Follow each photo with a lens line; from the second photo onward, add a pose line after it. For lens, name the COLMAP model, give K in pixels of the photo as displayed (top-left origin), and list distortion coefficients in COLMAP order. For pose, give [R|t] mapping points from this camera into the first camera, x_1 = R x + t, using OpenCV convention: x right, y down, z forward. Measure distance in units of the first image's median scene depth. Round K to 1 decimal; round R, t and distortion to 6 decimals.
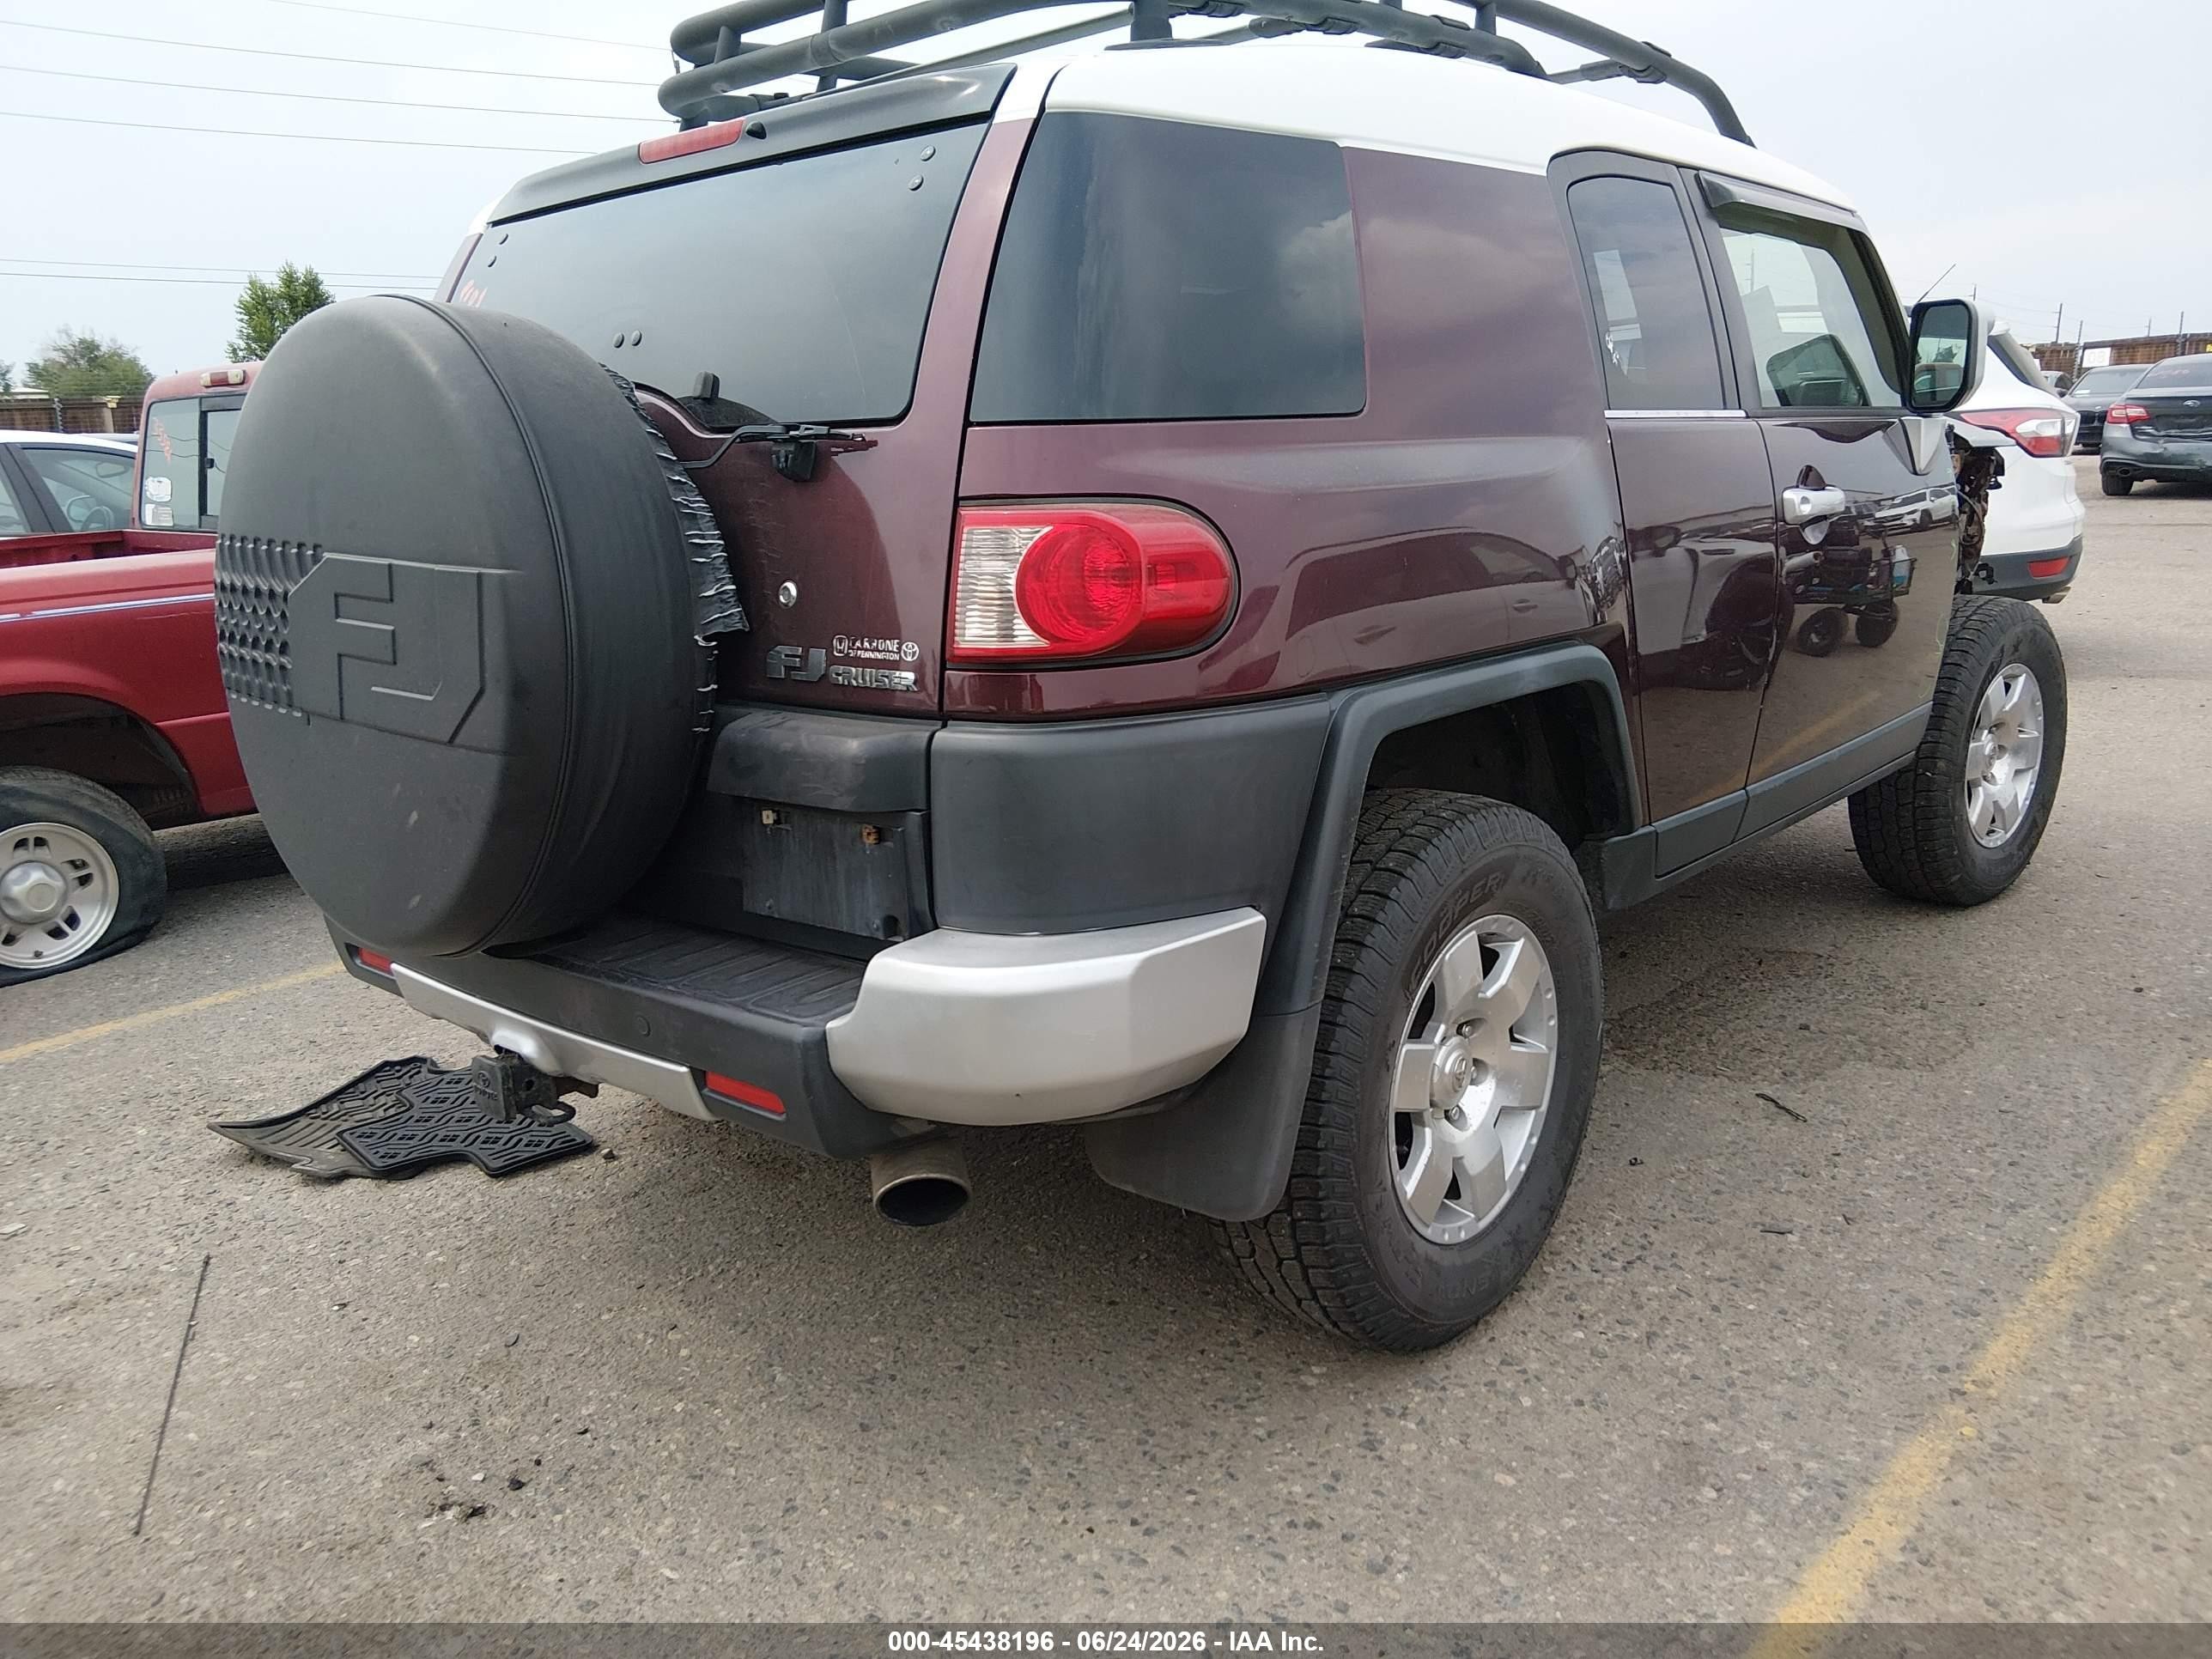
lens RADIAL K [[1666.0, 0, 1106.4], [0, 1666.0, 812.8], [0, 0, 1]] dist [0.134250, -0.232553]
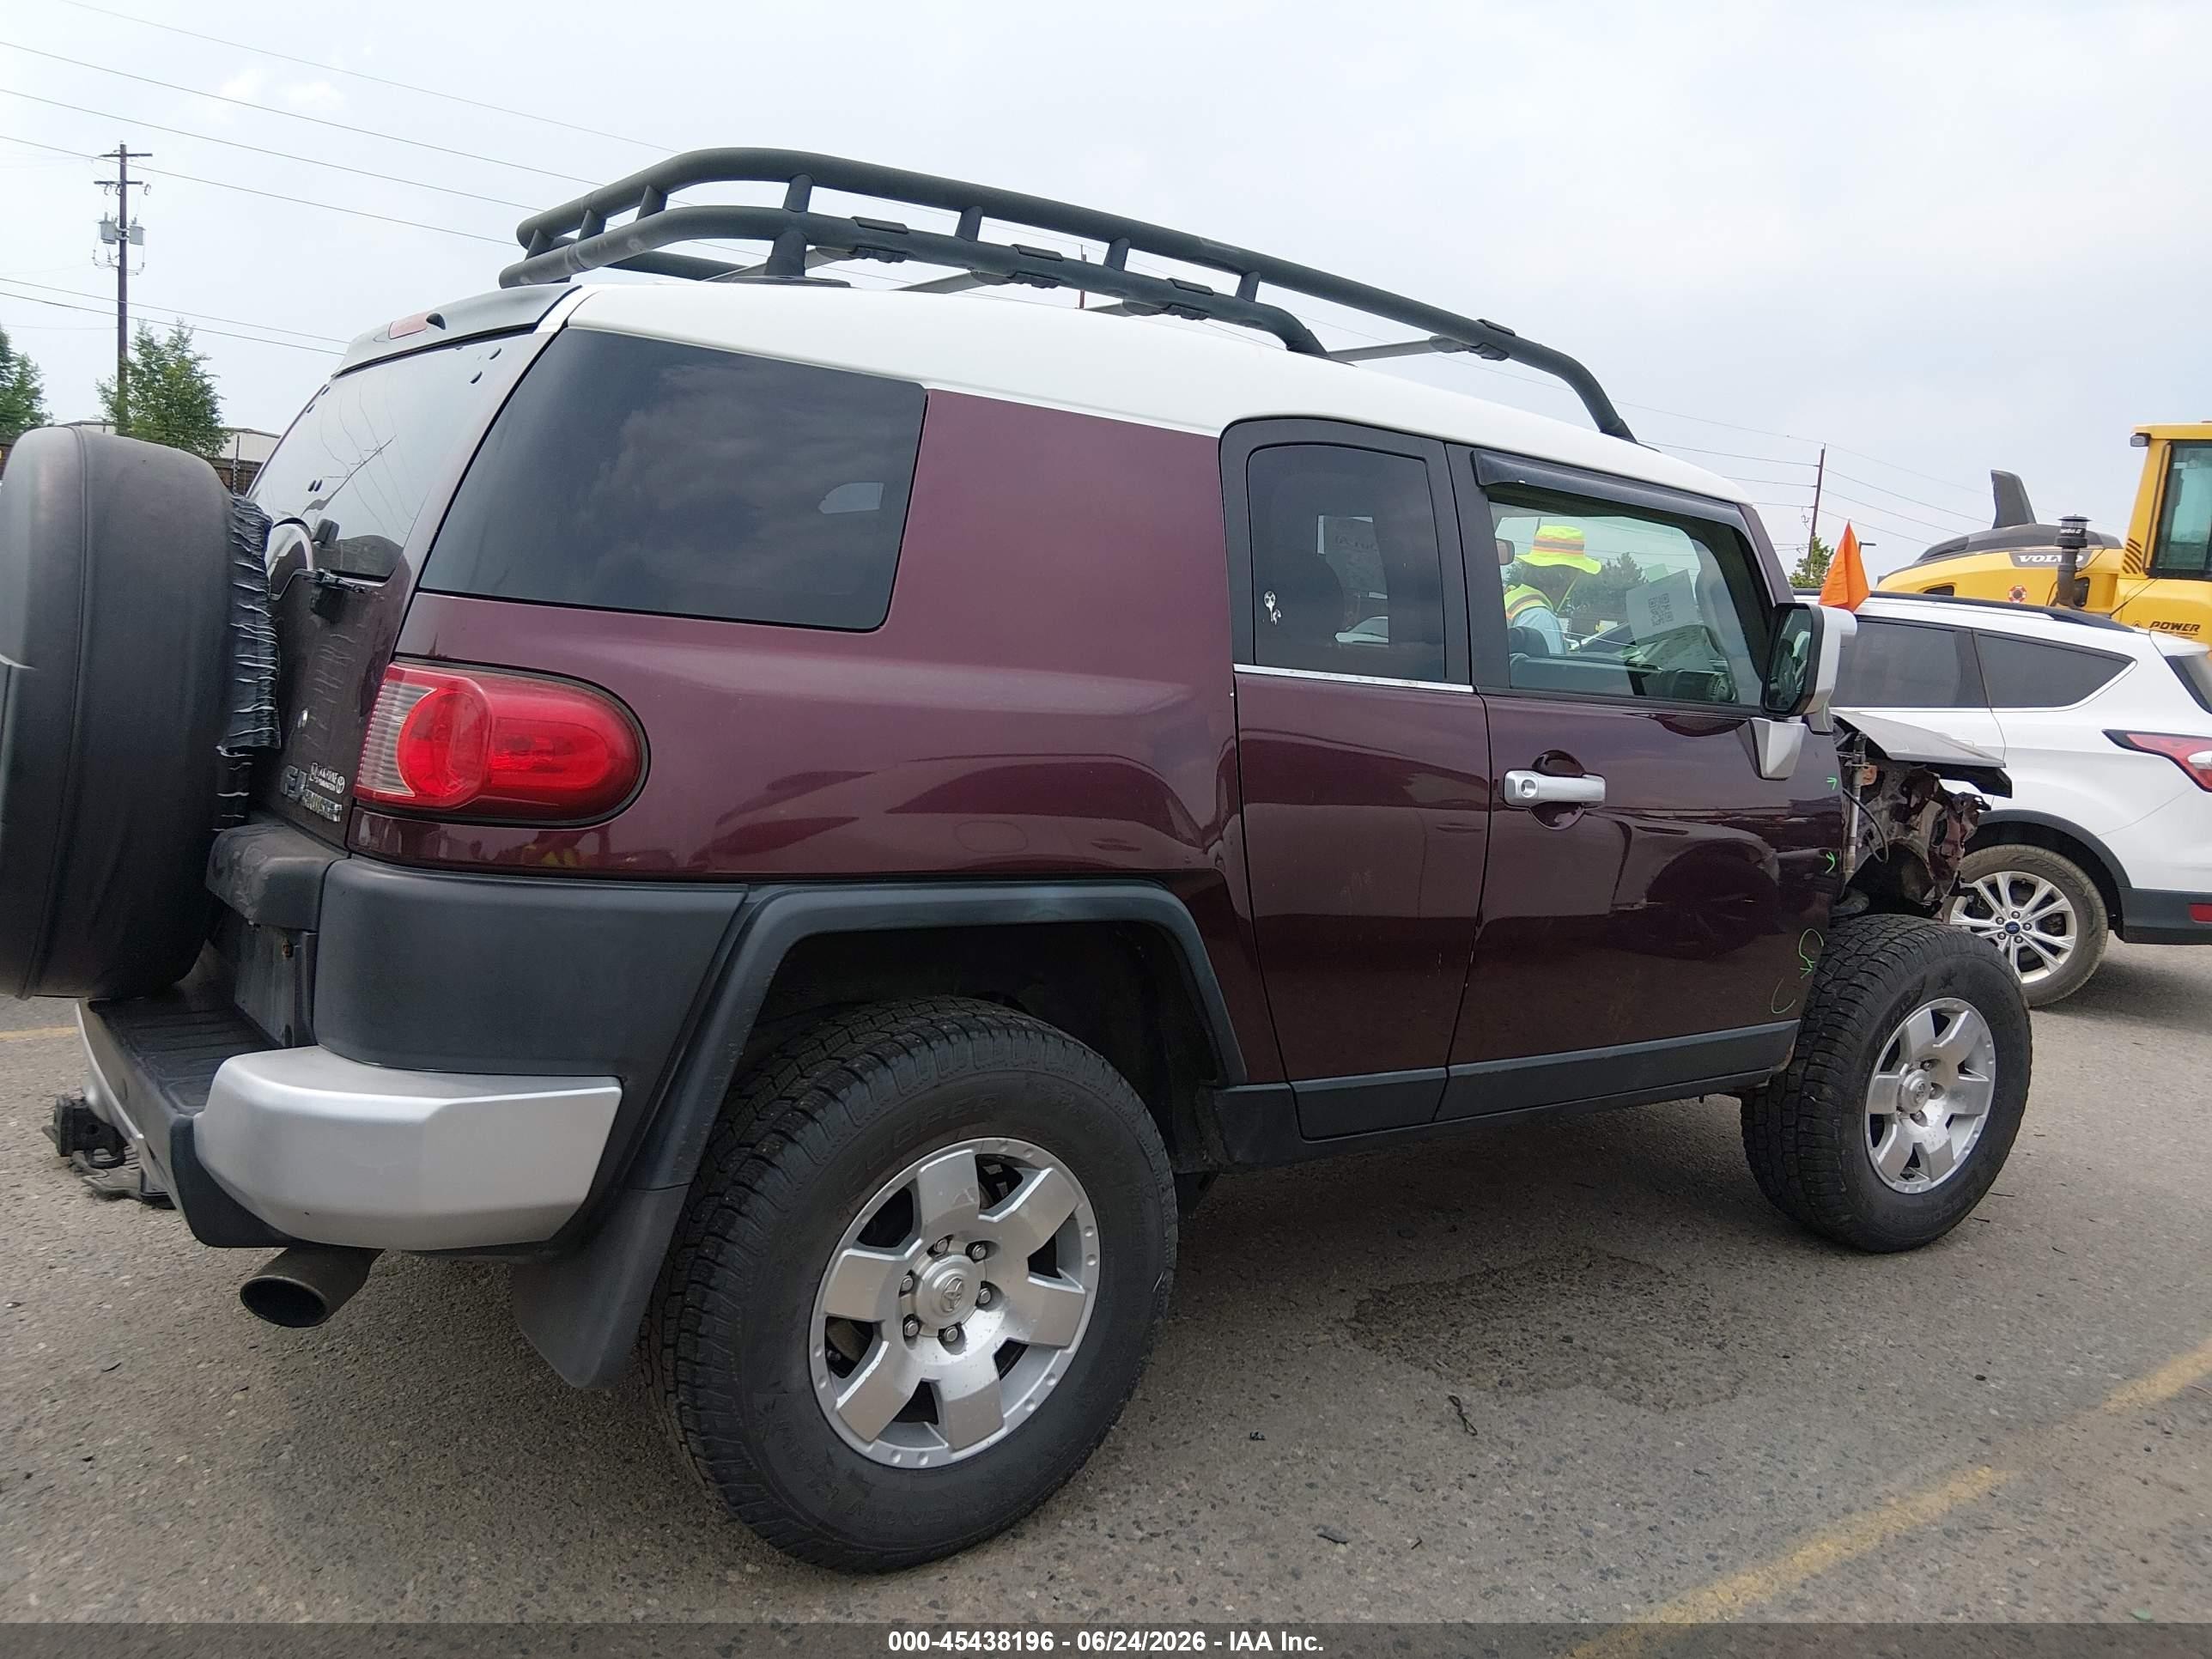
lens RADIAL K [[1666.0, 0, 1106.4], [0, 1666.0, 812.8], [0, 0, 1]] dist [0.134250, -0.232553]
pose [[0.970554, 0.148403, -0.189739, 0.437146], [-0.167316, 0.981986, -0.087803, -0.050354], [0.173291, 0.116964, 0.977901, 0.012512]]
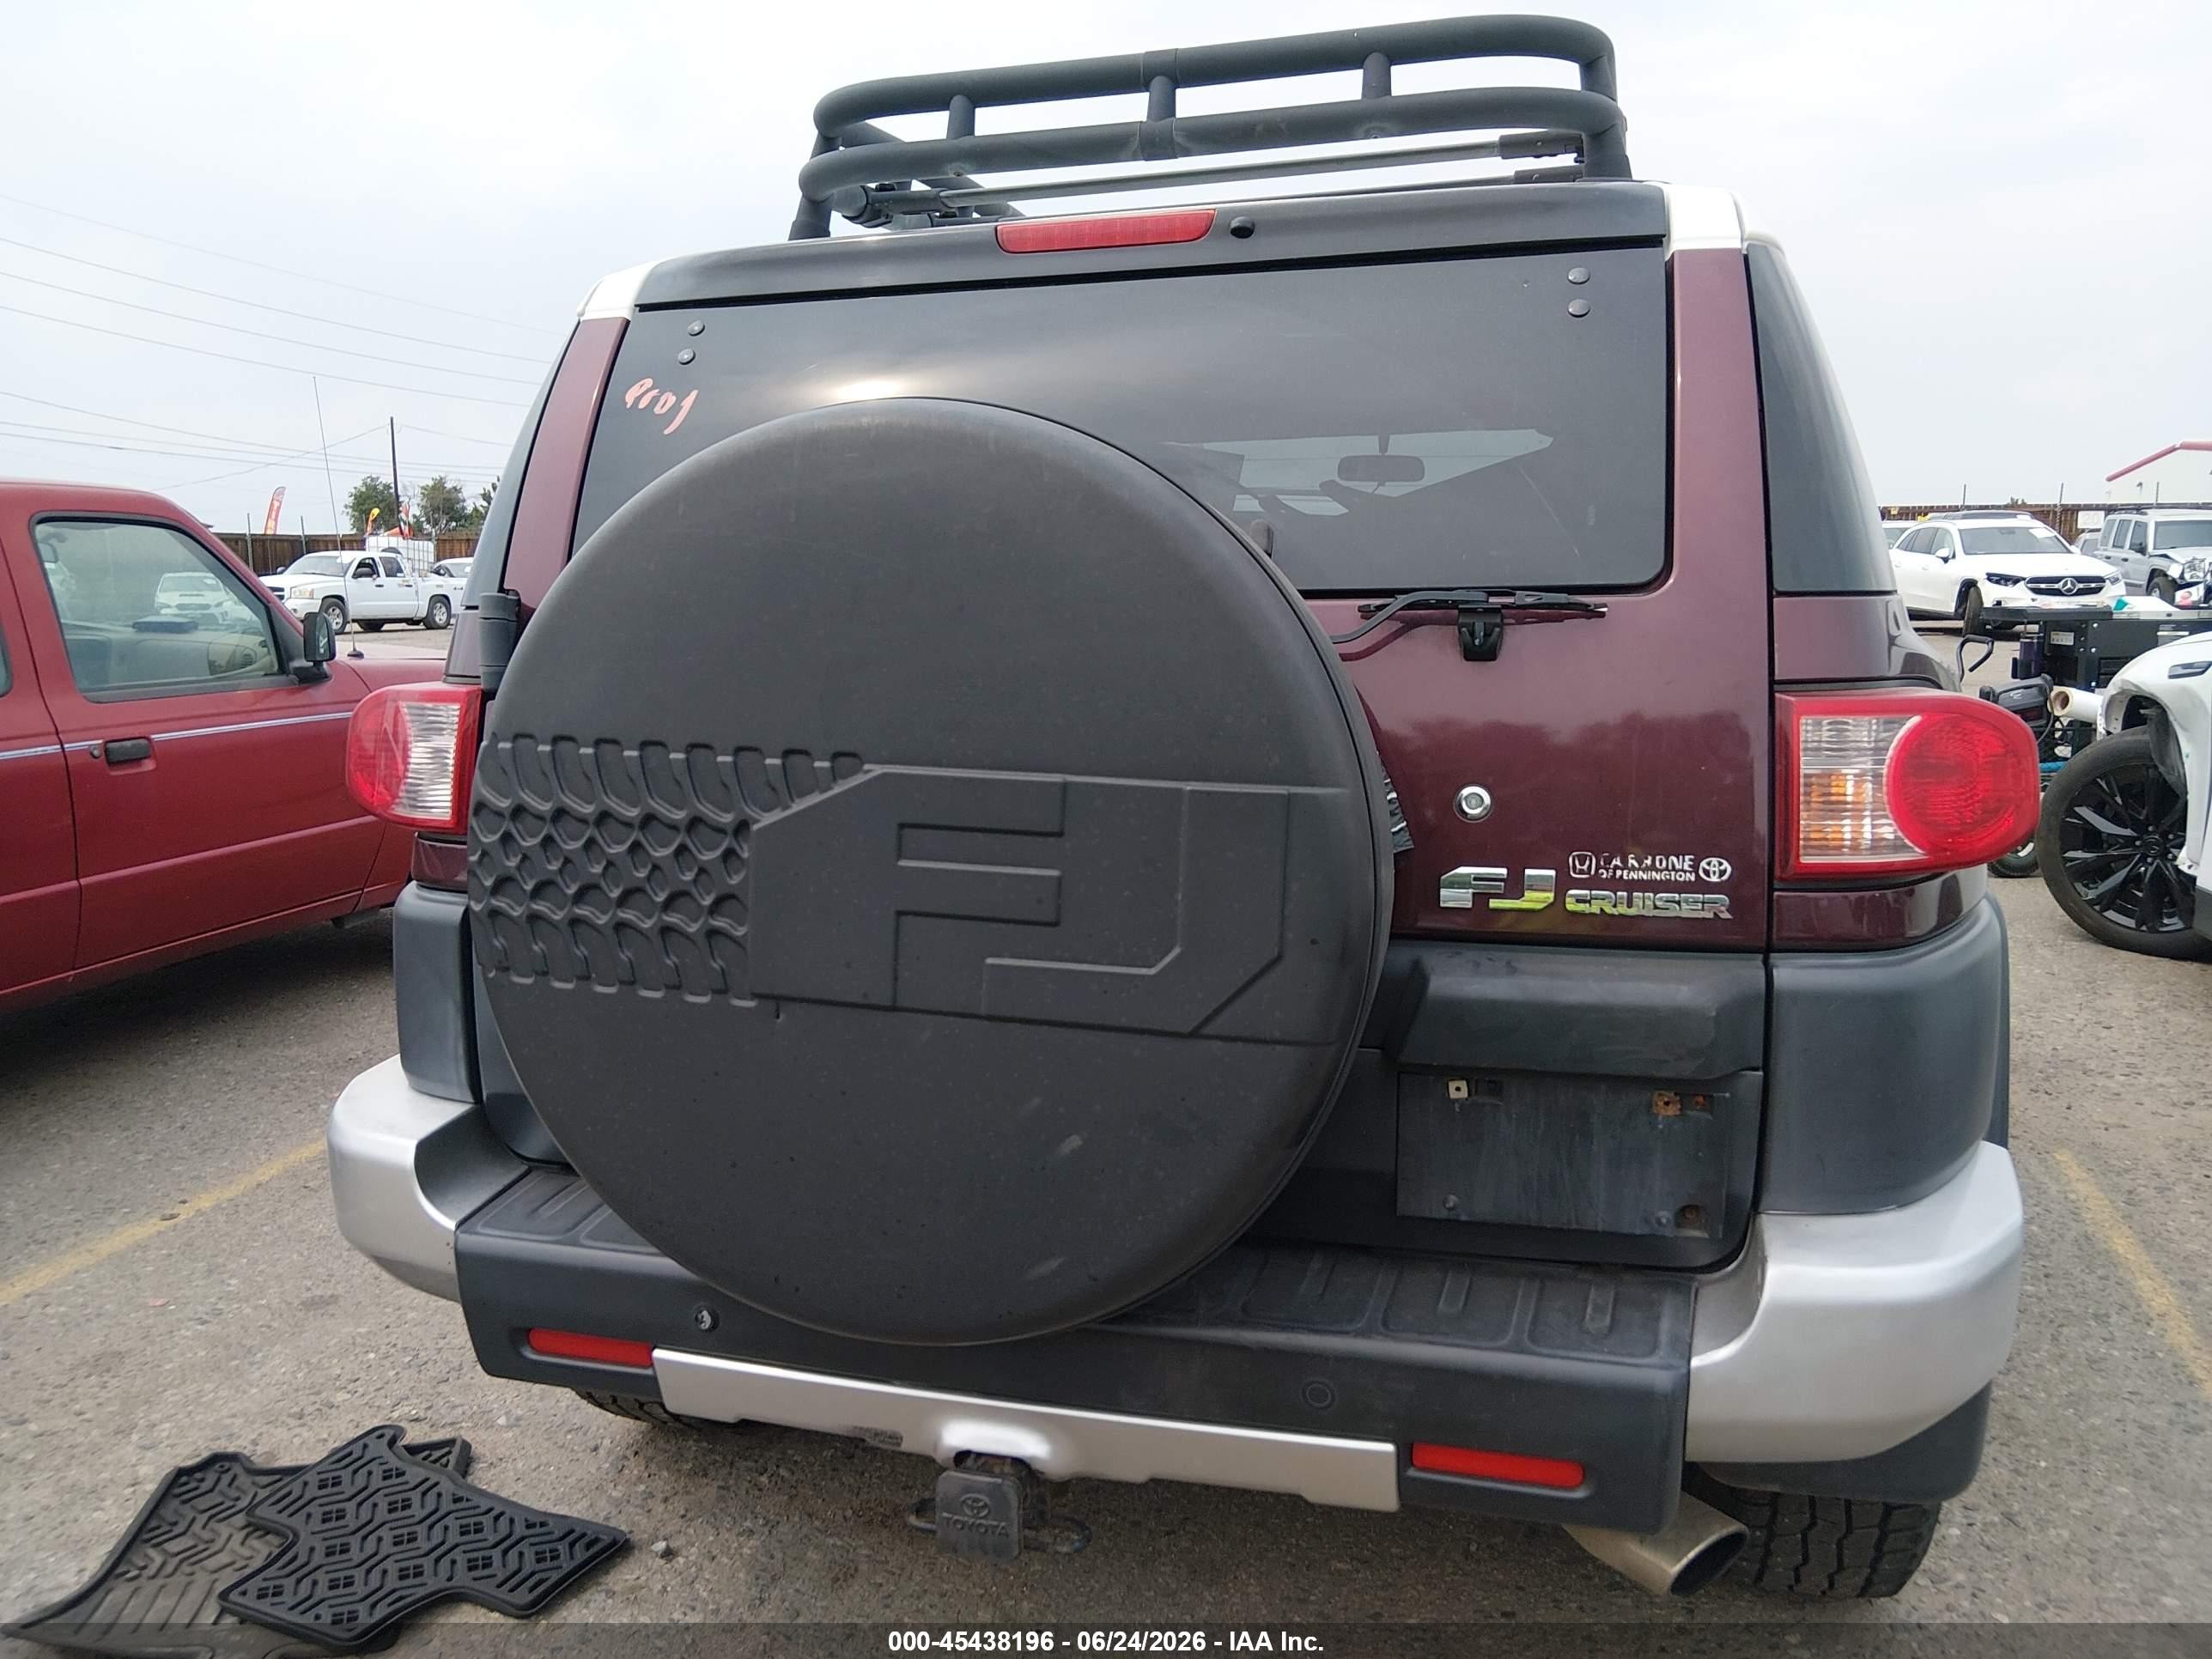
lens RADIAL K [[1646.6, 0, 1106.0], [0, 1646.6, 829.5], [0, 0, 1]] dist [0.118320, -0.173843]
pose [[0.905810, -0.039888, 0.421802, -0.546724], [0.072507, 0.995466, -0.061571, -0.066770], [-0.417434, 0.086356, 0.904595, 0.302795]]
